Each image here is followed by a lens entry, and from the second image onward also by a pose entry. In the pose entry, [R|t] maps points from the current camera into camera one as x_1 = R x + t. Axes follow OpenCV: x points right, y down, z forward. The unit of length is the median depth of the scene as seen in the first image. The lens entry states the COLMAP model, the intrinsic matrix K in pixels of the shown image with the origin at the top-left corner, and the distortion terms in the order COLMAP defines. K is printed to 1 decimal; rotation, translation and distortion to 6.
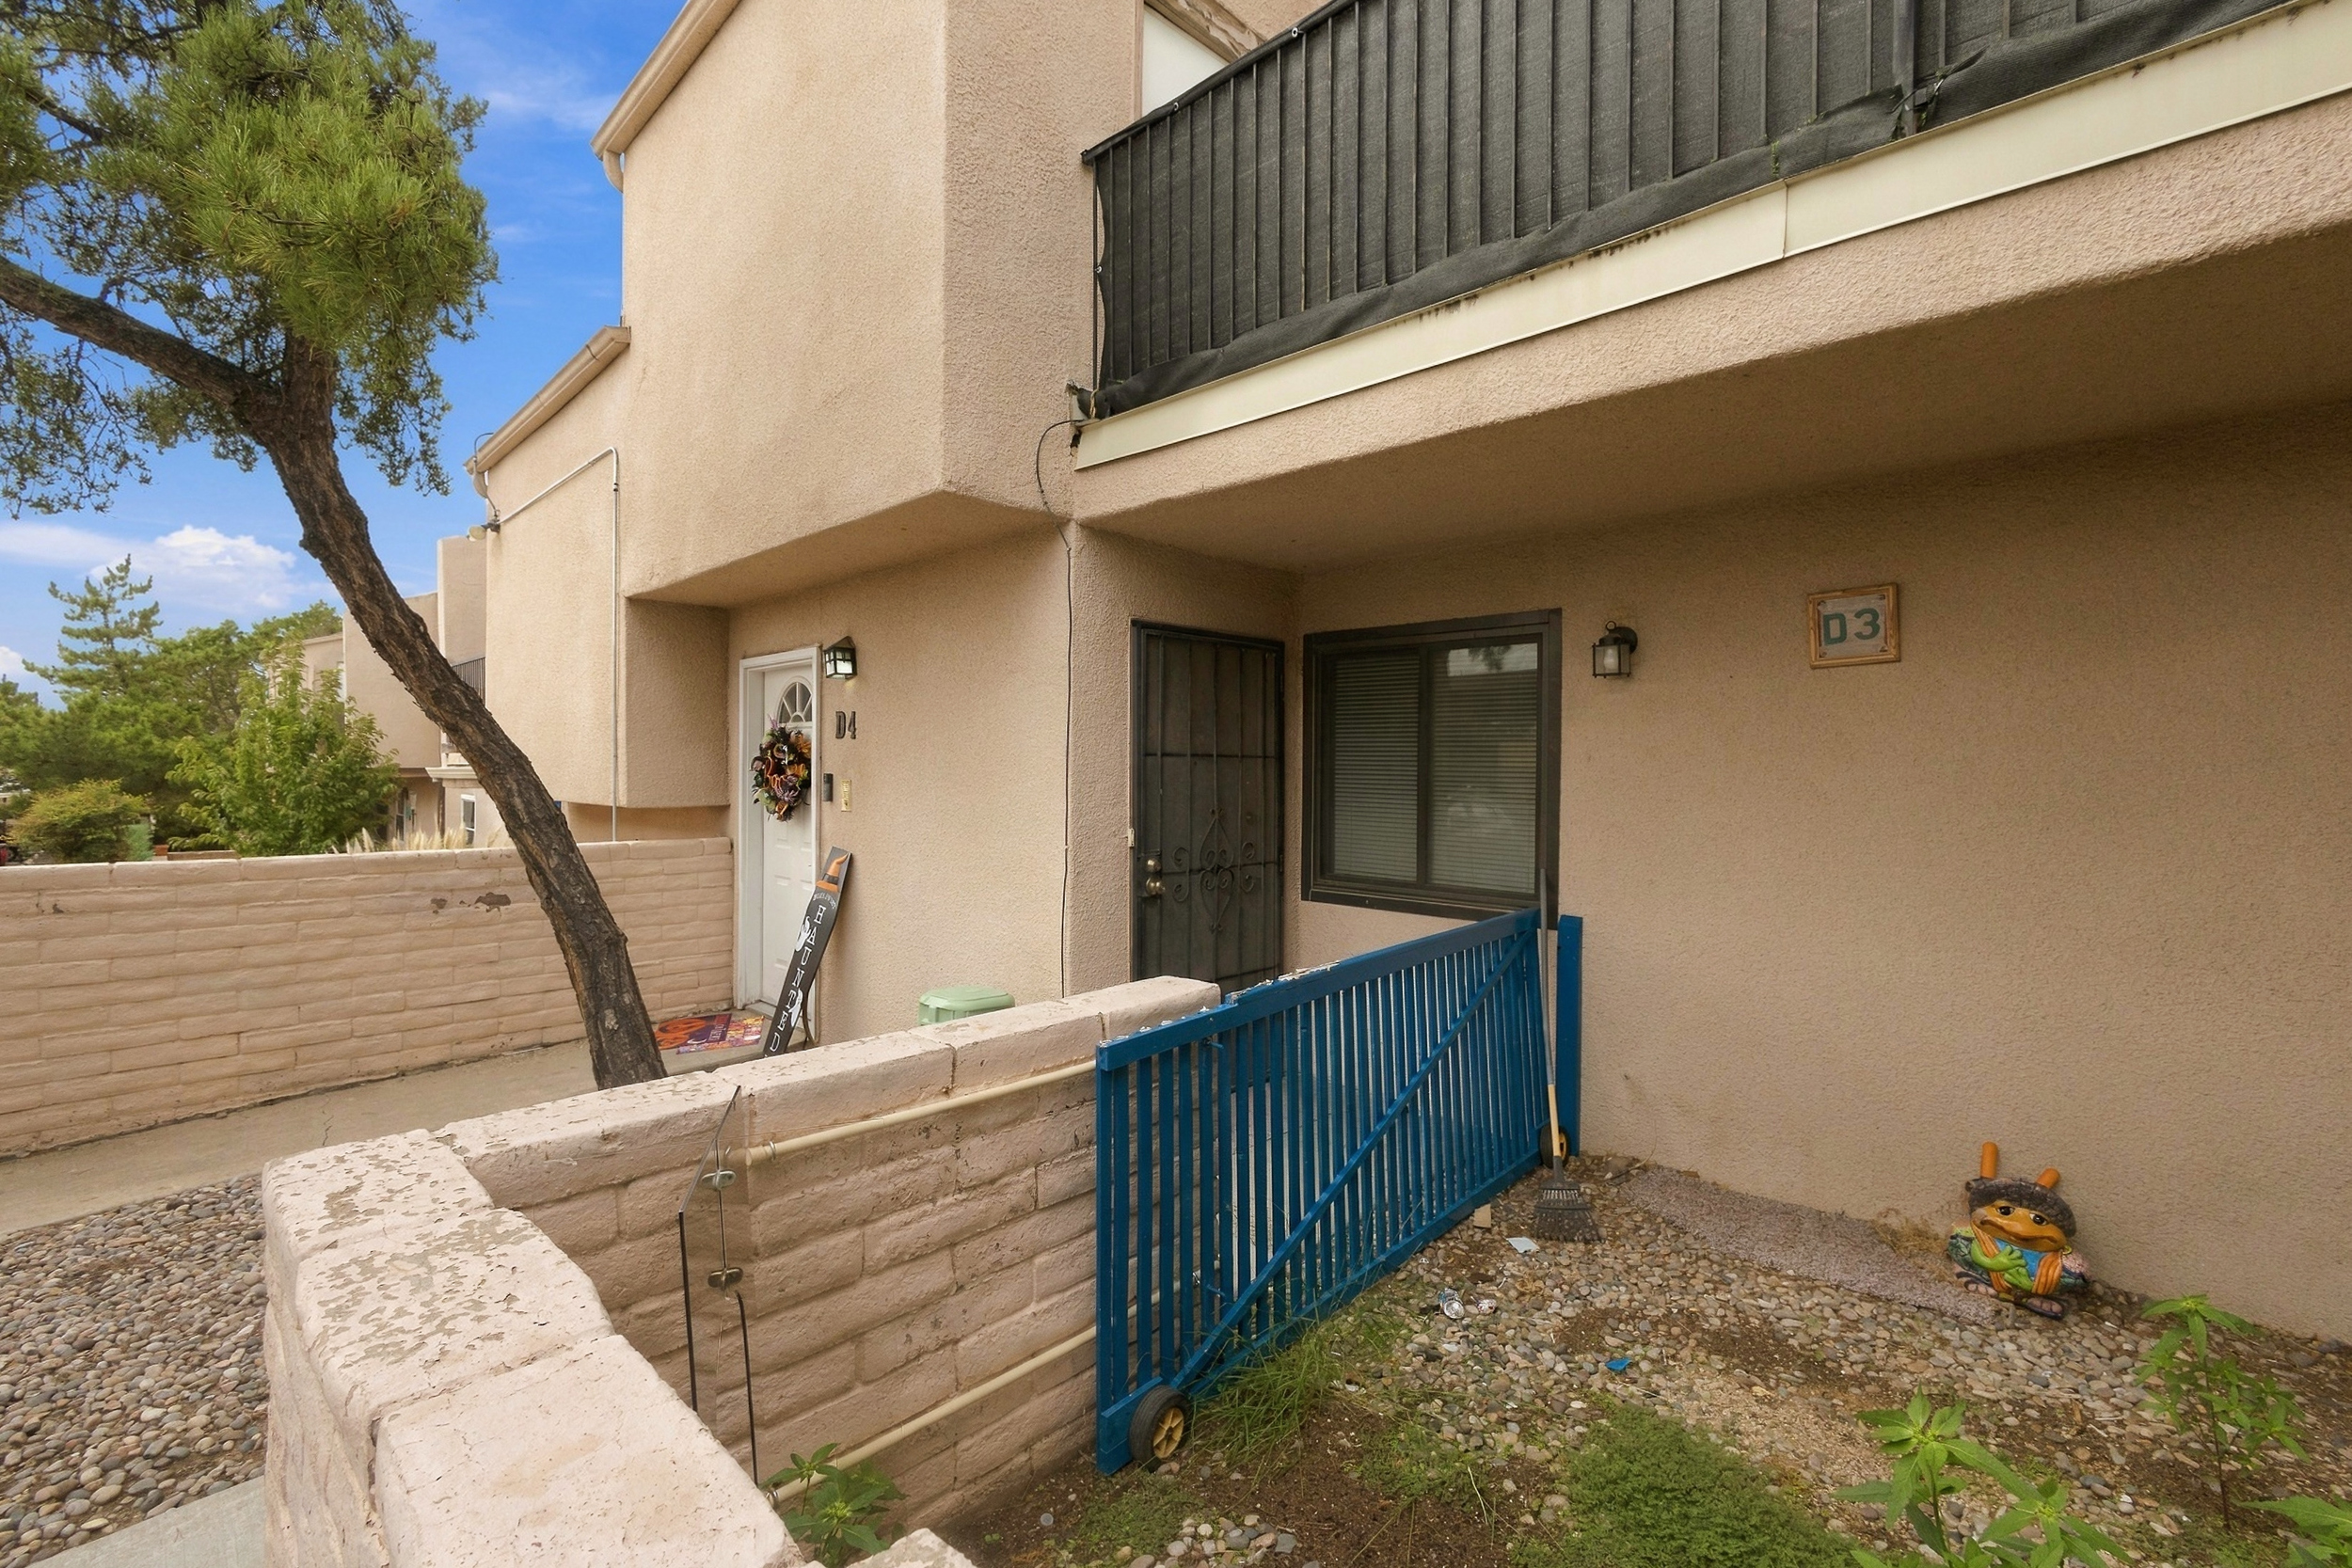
lens RADIAL K [[1015.2, 0, 1172.5], [0, 1015.2, 773.8], [0, 0, 1]] dist [-0.000879, -0.000015]
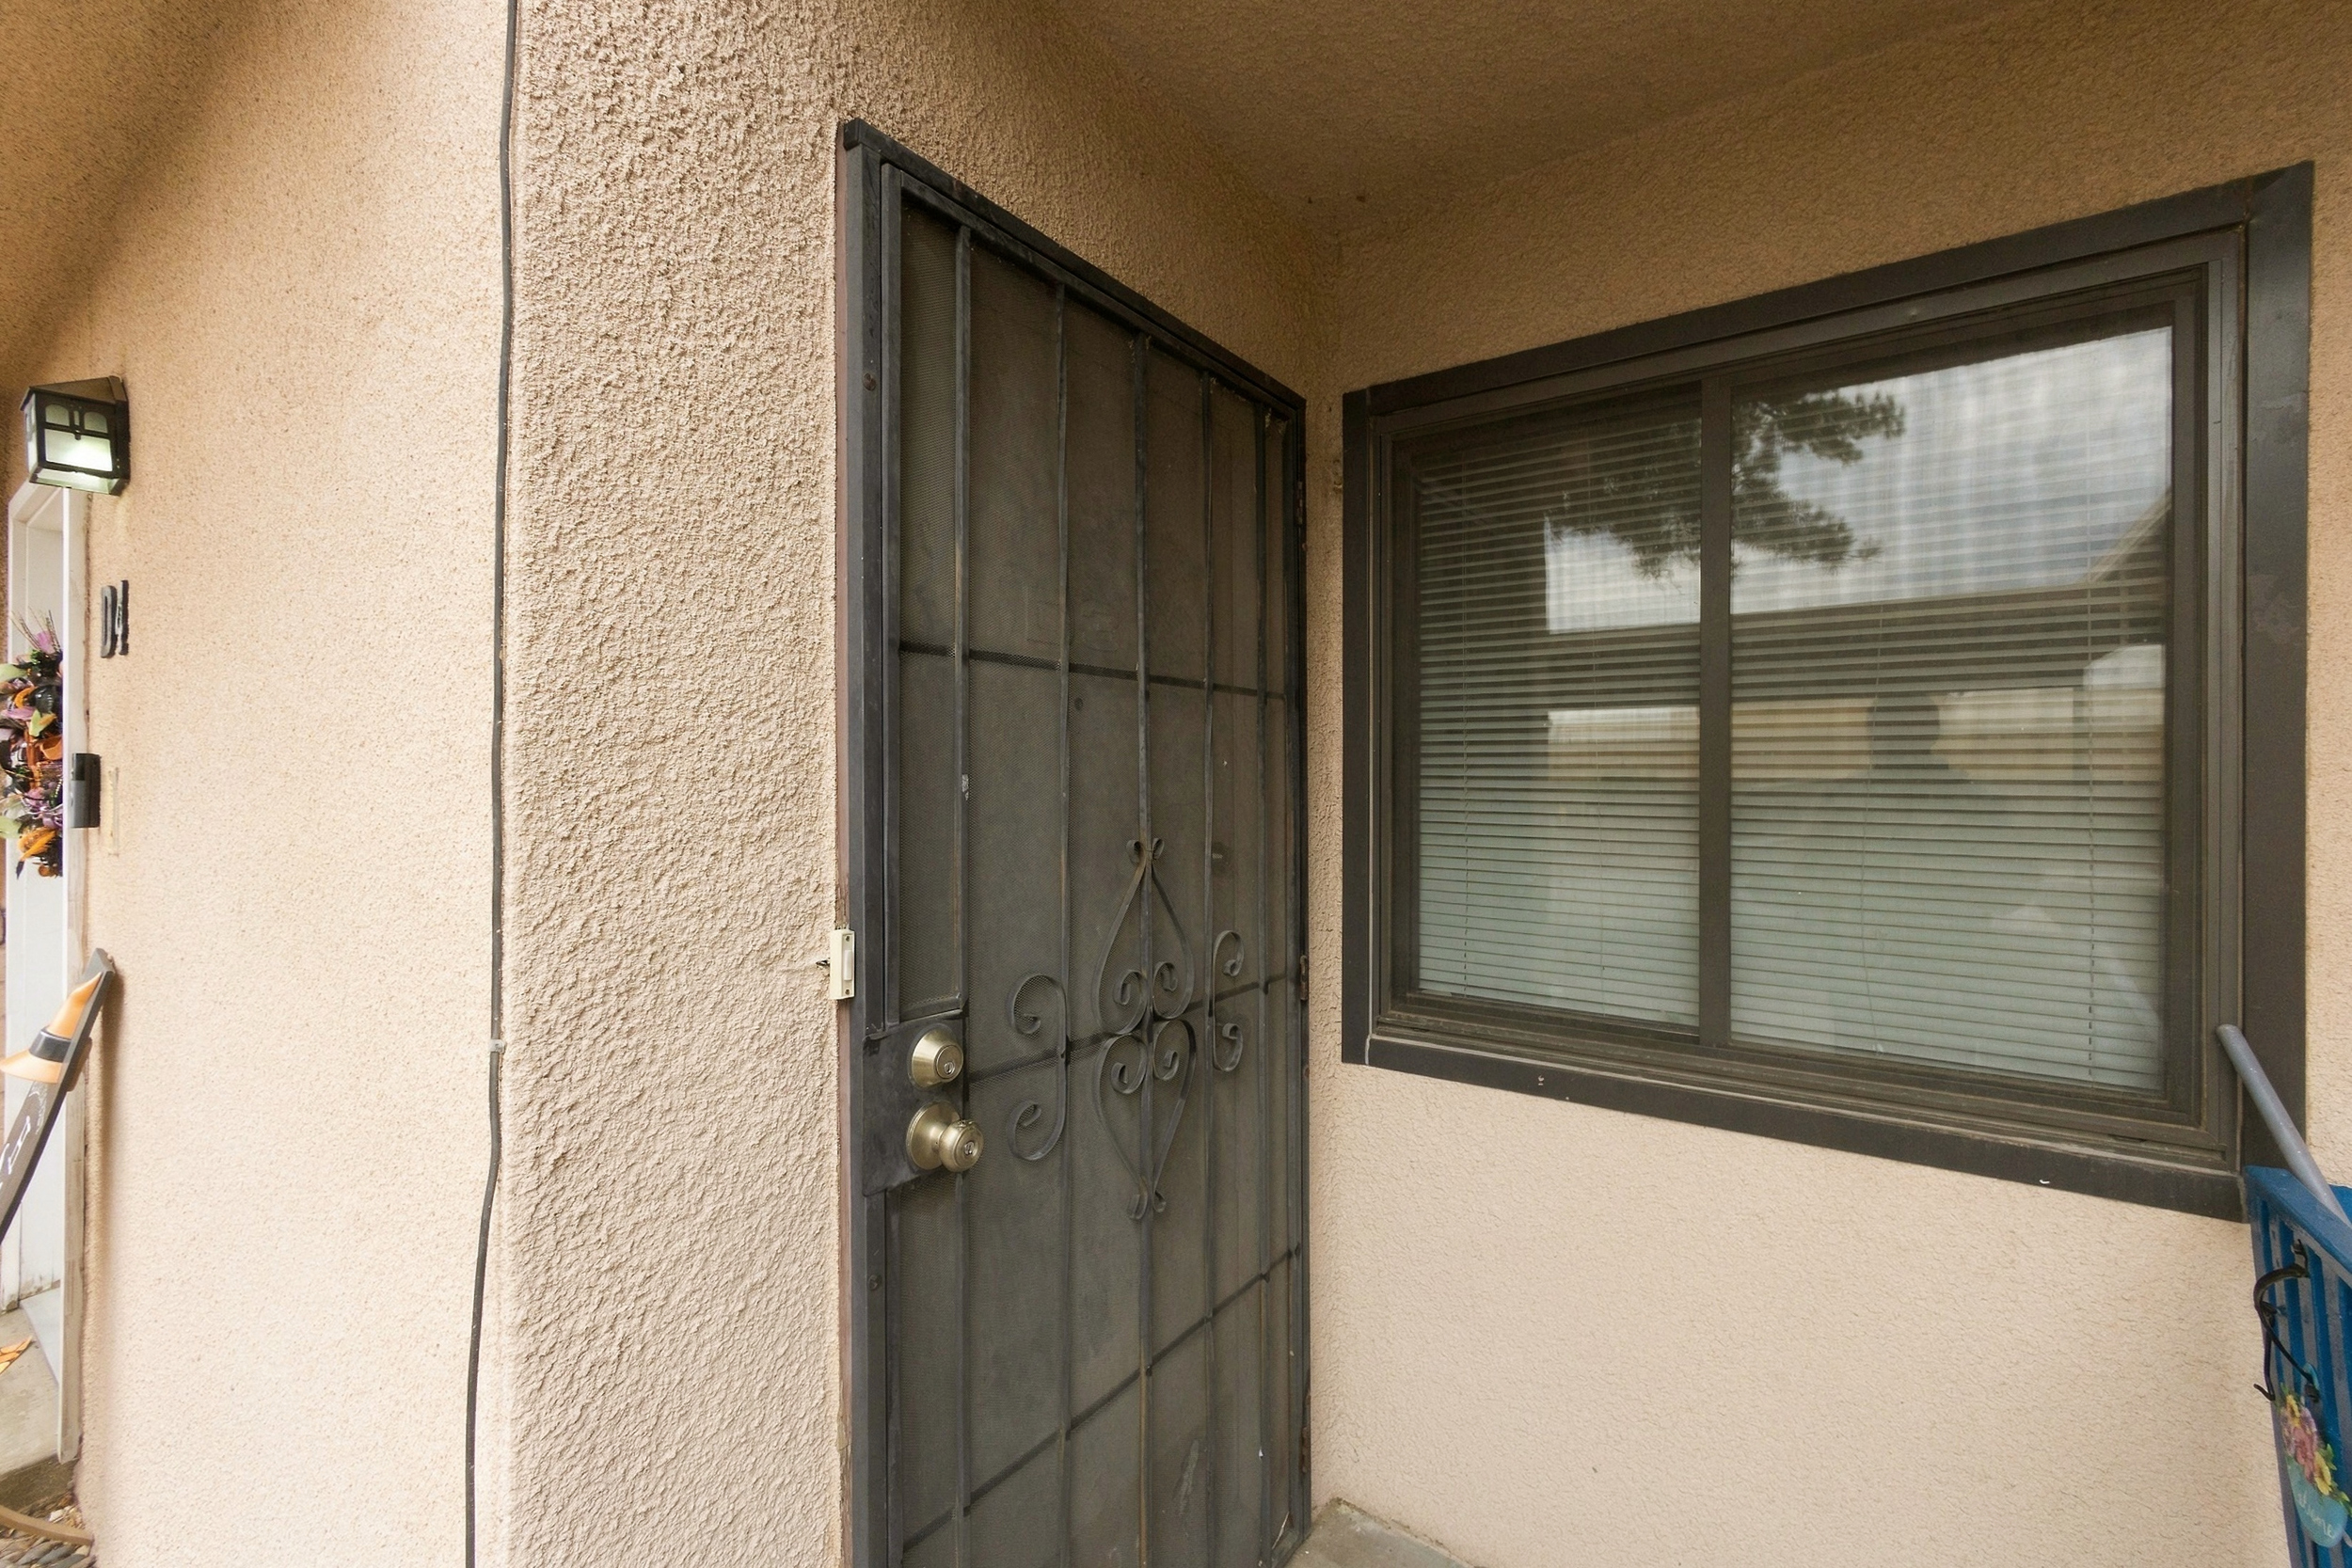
lens RADIAL K [[1015.2, 0, 1169.7], [0, 1015.2, 779.6], [0, 0, 1]] dist [-0.000879, -0.000015]
pose [[0.989880, -0.007158, 0.141729, 0.004998], [0.007582, 0.999968, -0.002452, 0.016448], [-0.141707, 0.003502, 0.989902, 0.691831]]
